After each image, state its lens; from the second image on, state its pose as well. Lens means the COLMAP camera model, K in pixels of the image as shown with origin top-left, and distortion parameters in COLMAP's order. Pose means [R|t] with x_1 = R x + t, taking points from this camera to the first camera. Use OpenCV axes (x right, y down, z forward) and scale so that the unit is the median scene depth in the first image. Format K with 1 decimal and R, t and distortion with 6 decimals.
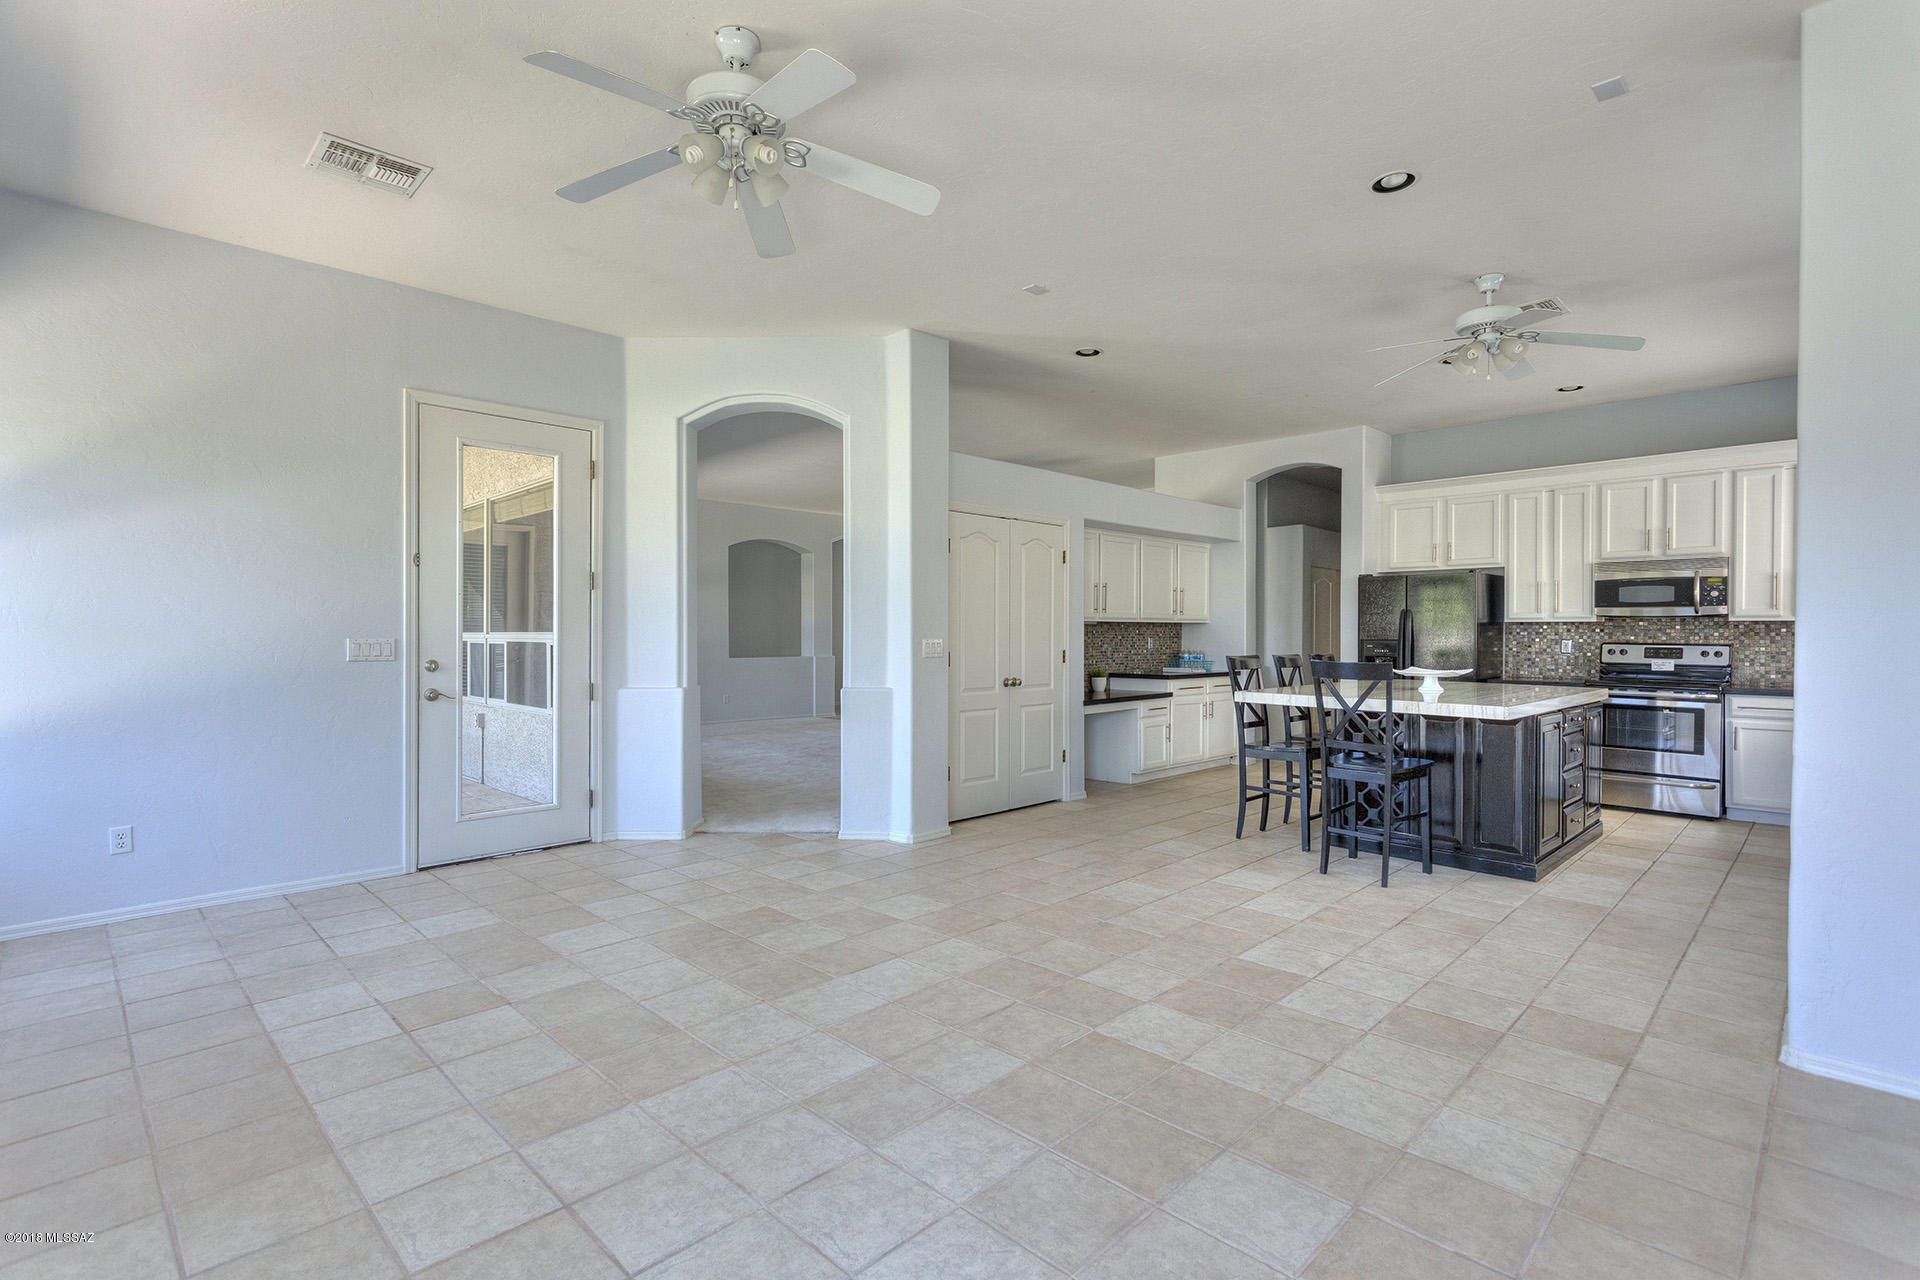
lens RADIAL K [[901.8, 0, 956.0], [0, 901.8, 637.2], [0, 0, 1]] dist [0.003306, 0.001586]
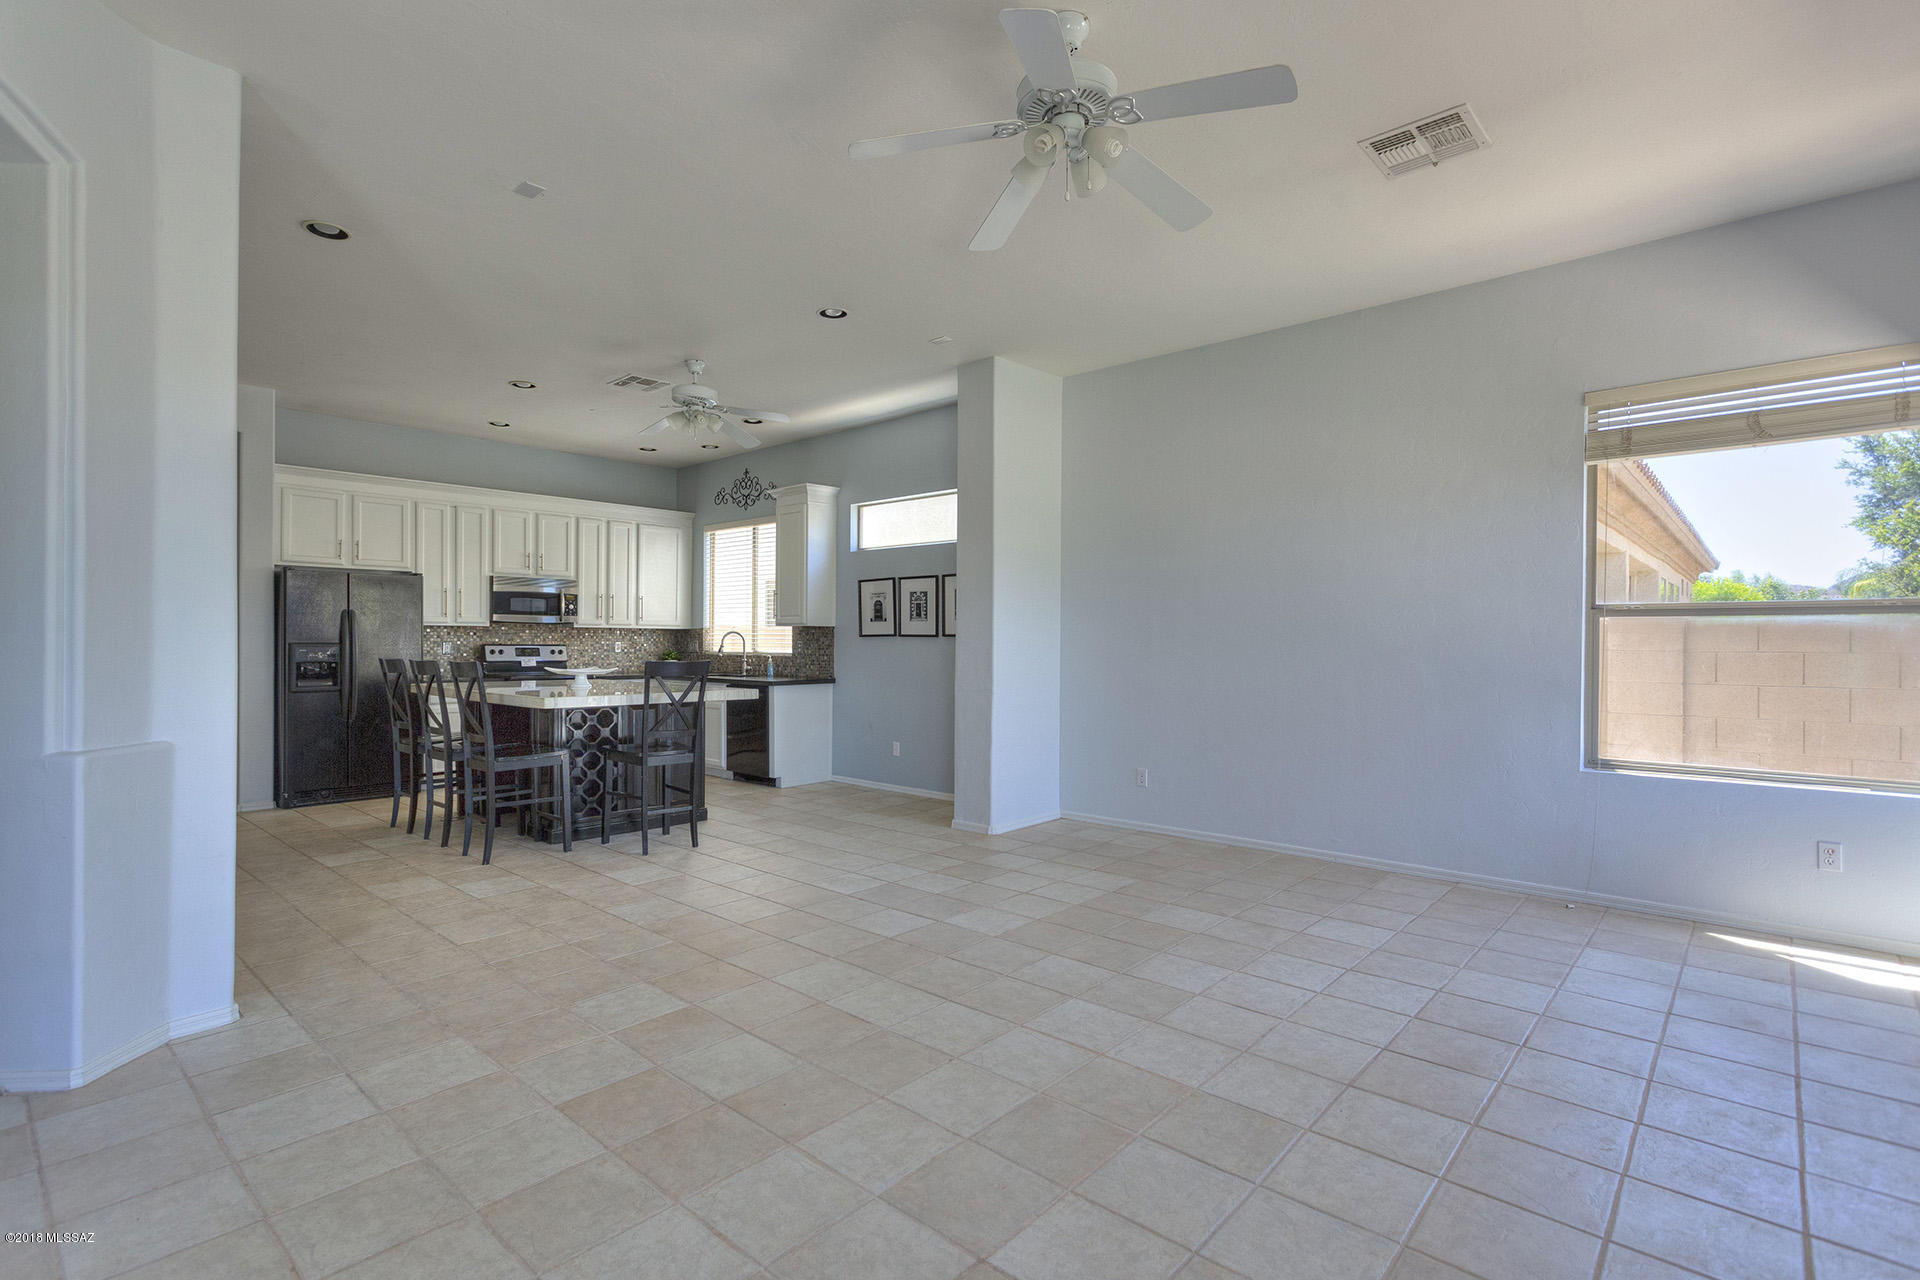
lens RADIAL K [[901.8, 0, 945.4], [0, 901.8, 640.5], [0, 0, 1]] dist [0.003306, 0.001586]
pose [[-0.043834, -0.002759, 0.999035, -0.794395], [0.002014, 0.999994, 0.002850, -0.001700], [-0.999037, 0.002137, -0.043828, 0.768716]]
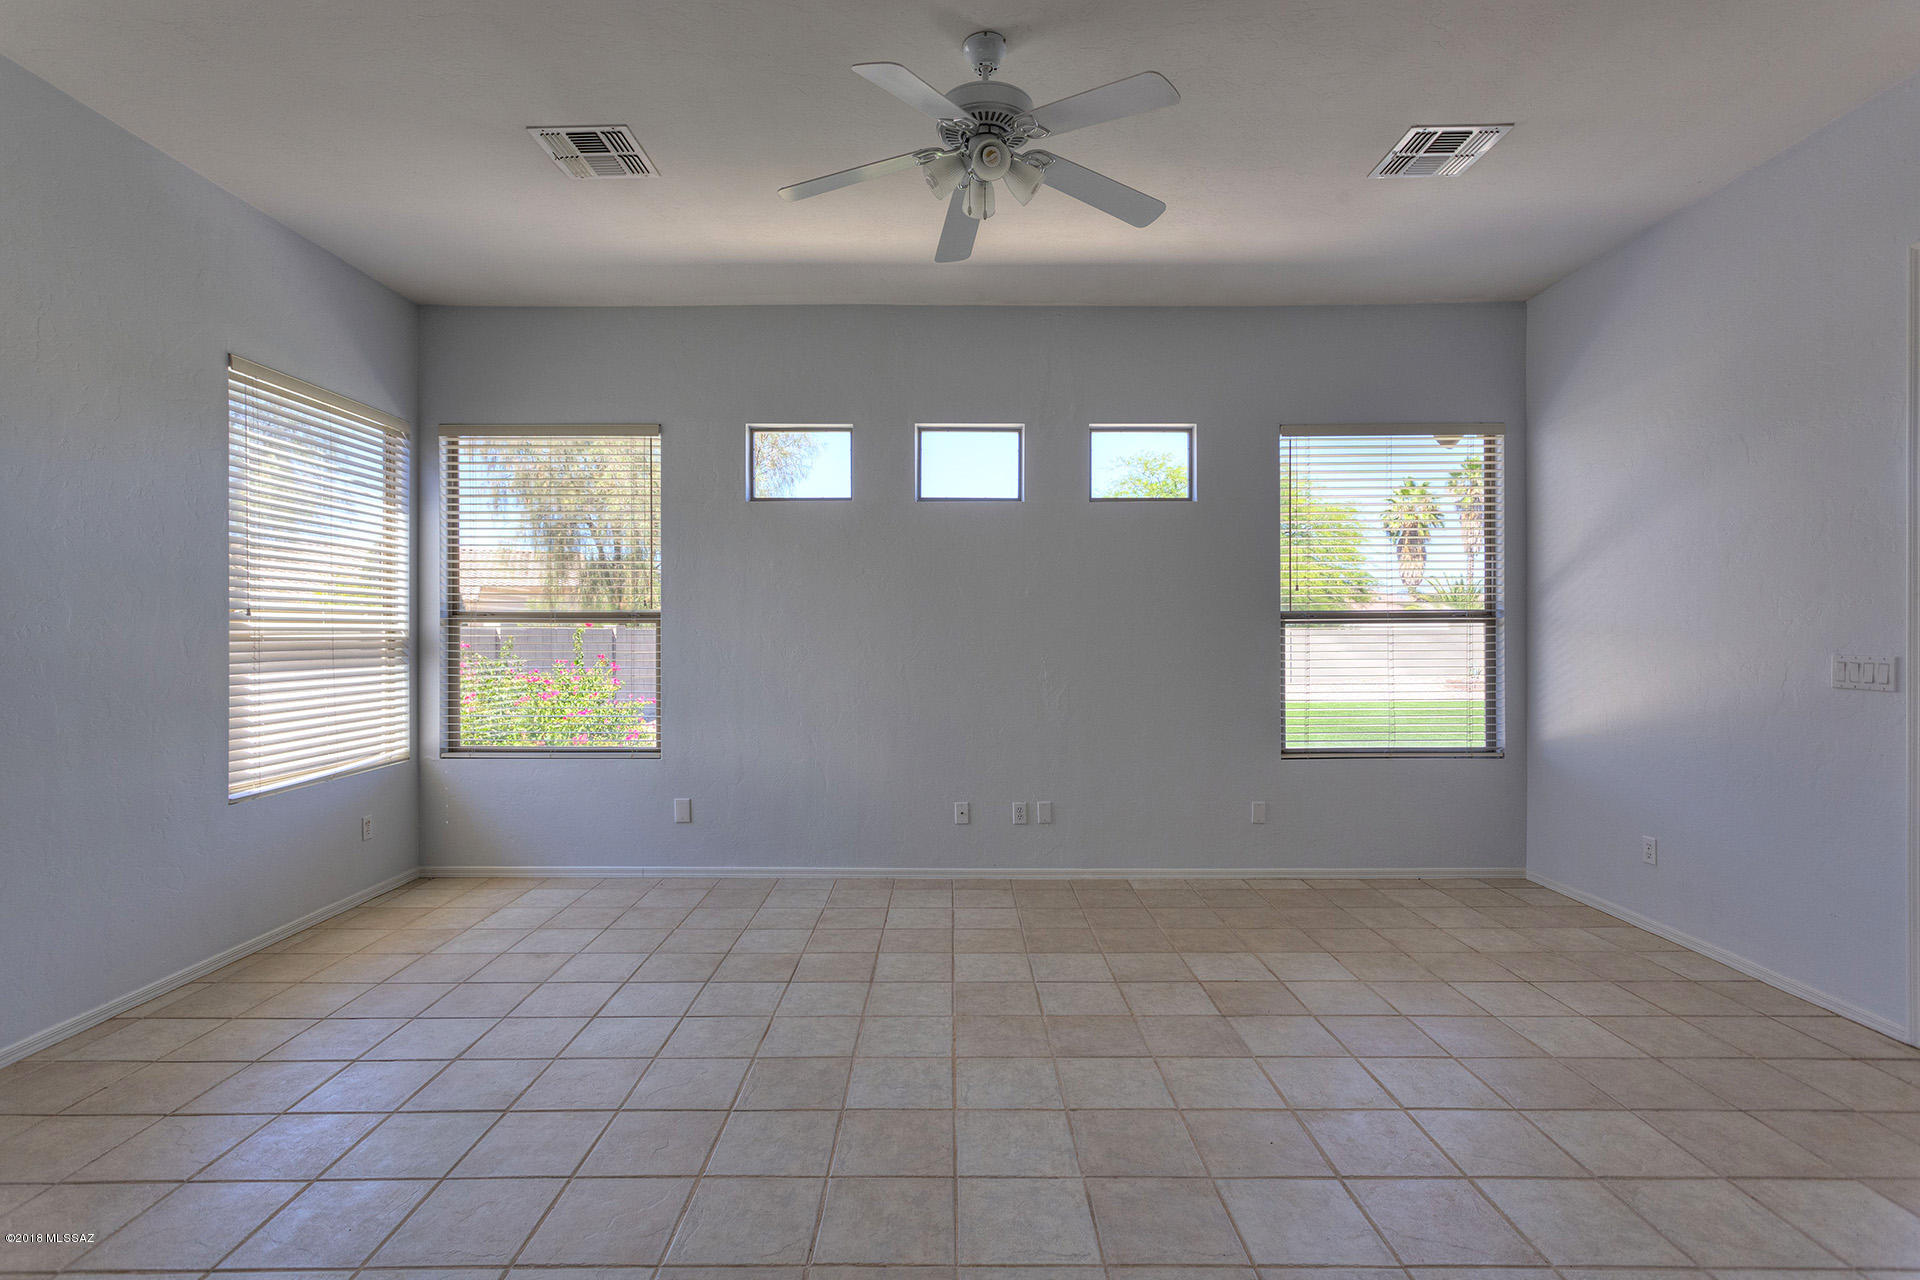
lens RADIAL K [[901.8, 0, 953.7], [0, 901.8, 635.2], [0, 0, 1]] dist [0.003306, 0.001586]
pose [[-0.710702, 0.001855, -0.703491, 0.313272], [-0.001529, 0.999990, 0.004181, -0.016857], [0.703492, 0.004047, -0.710692, 1.100531]]
